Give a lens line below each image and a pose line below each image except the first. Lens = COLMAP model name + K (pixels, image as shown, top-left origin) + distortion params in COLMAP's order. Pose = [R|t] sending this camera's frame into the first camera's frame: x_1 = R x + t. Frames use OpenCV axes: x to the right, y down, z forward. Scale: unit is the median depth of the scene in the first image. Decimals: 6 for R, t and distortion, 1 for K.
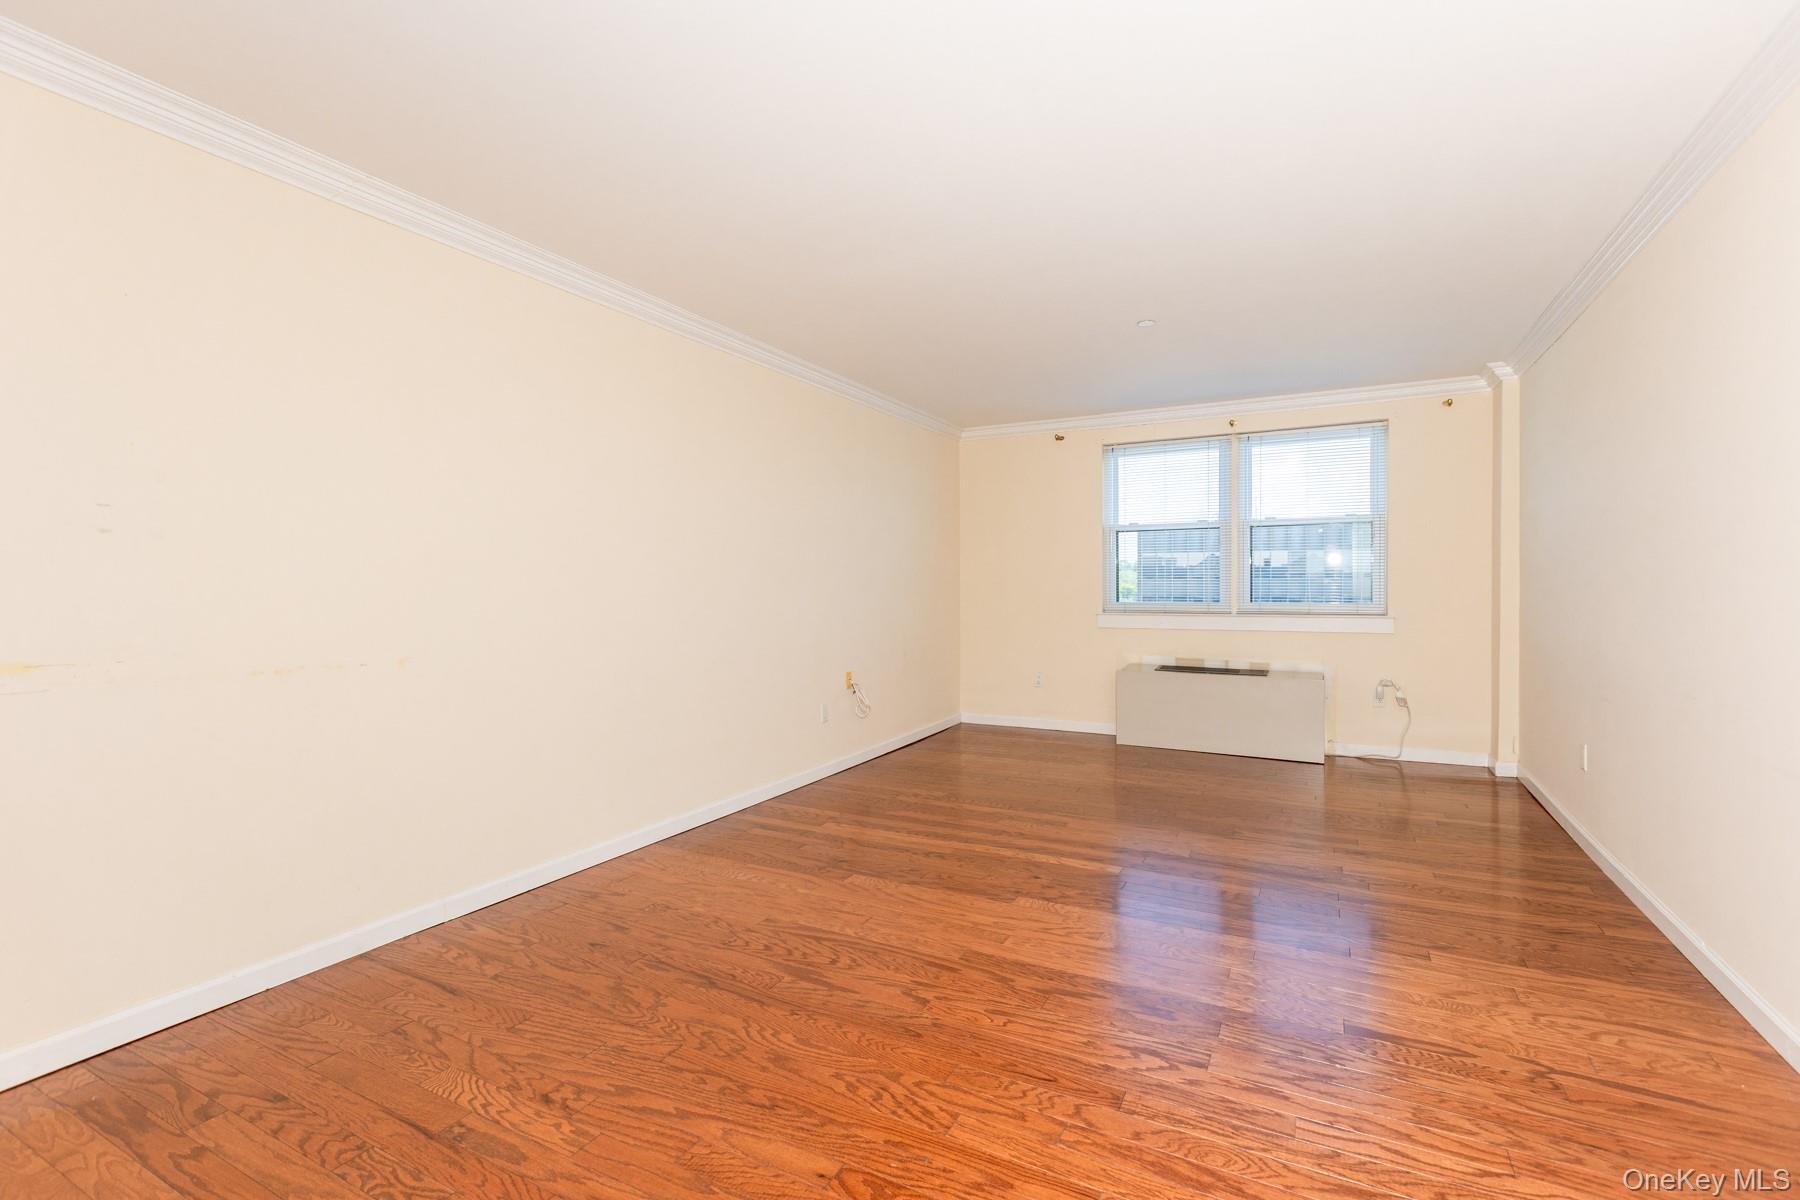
lens RADIAL K [[822.5, 0, 900.0], [0, 822.5, 600.0], [0, 0, 1]] dist [0.002134, -0.000133]
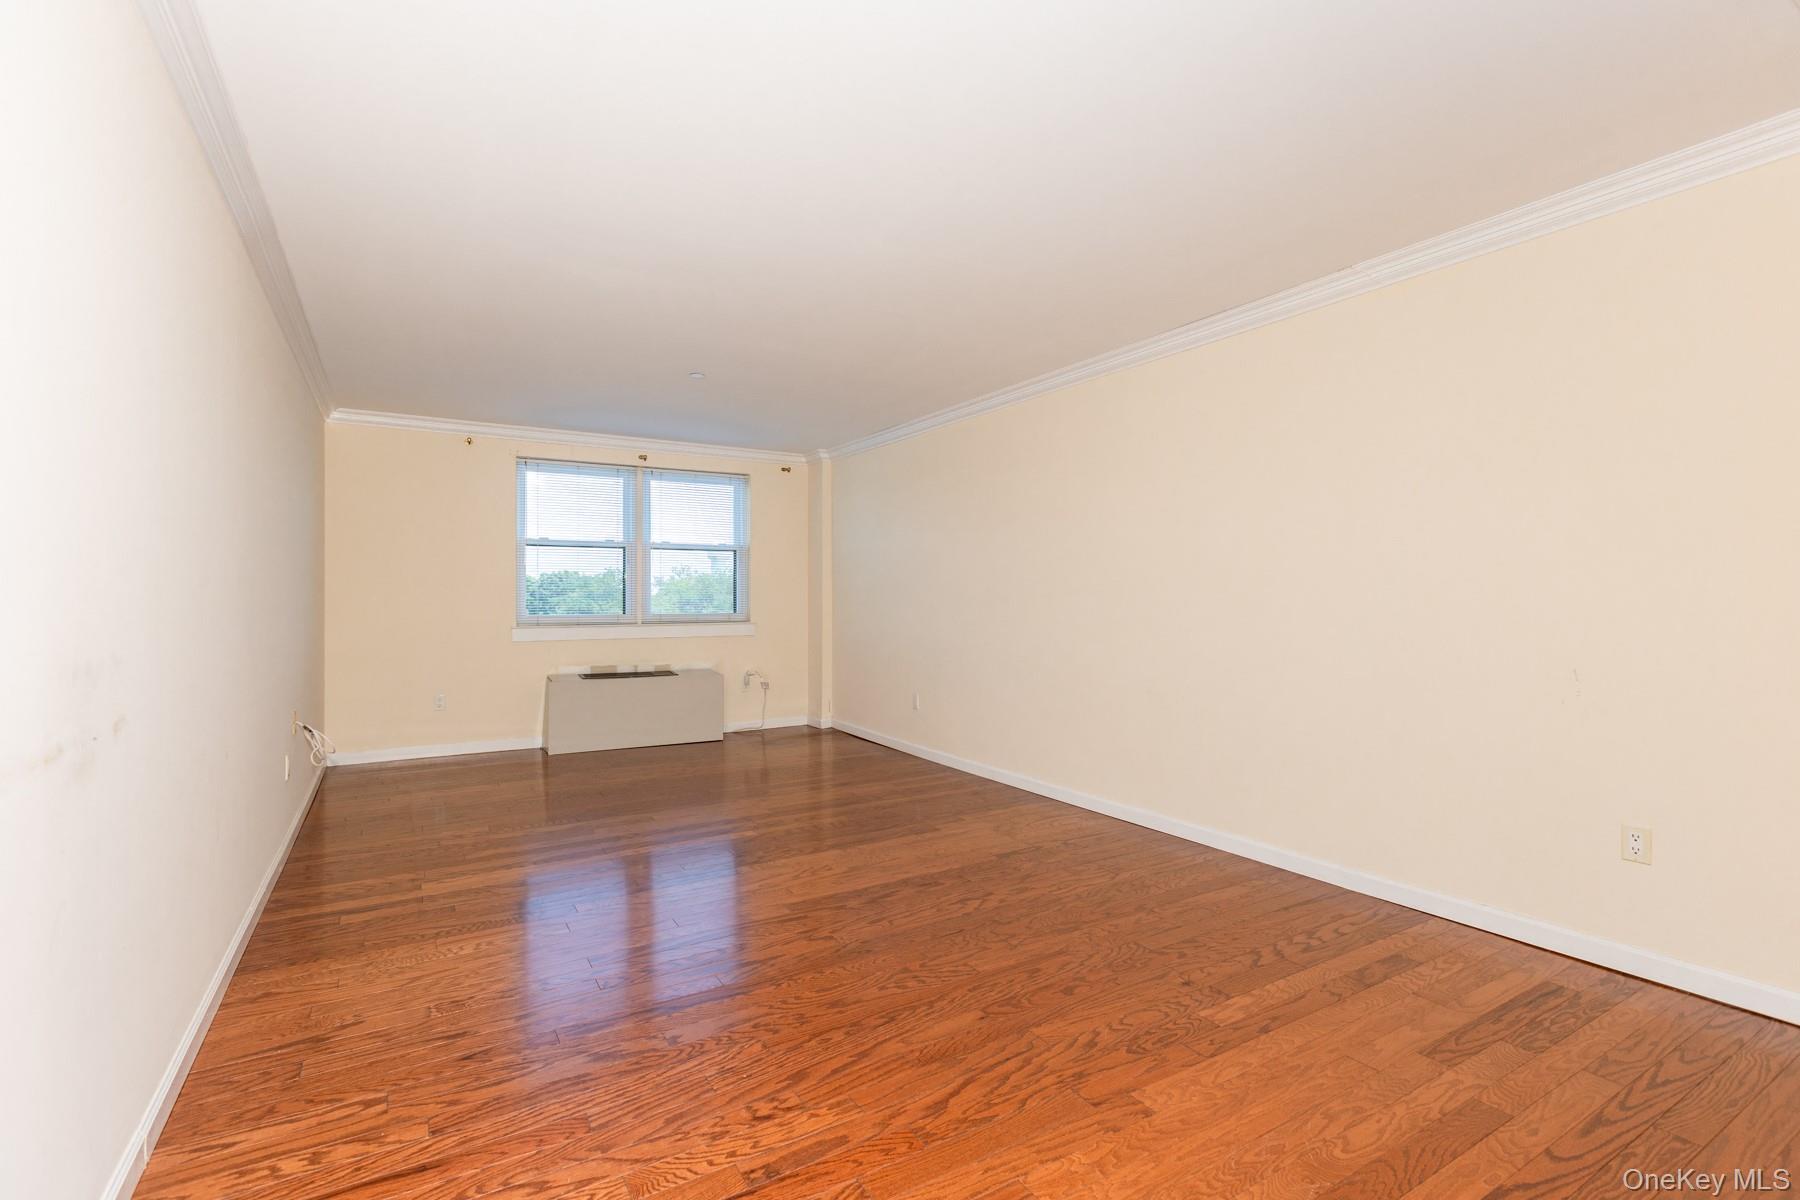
lens RADIAL K [[818.0, 0, 900.0], [0, 818.0, 600.0], [0, 0, 1]] dist [0.000433, -0.000223]
pose [[0.500735, 0.000999, 0.865600, -0.429383], [0.013681, 0.999865, -0.009068, -0.001057], [-0.865492, 0.016382, 0.500654, 0.128391]]
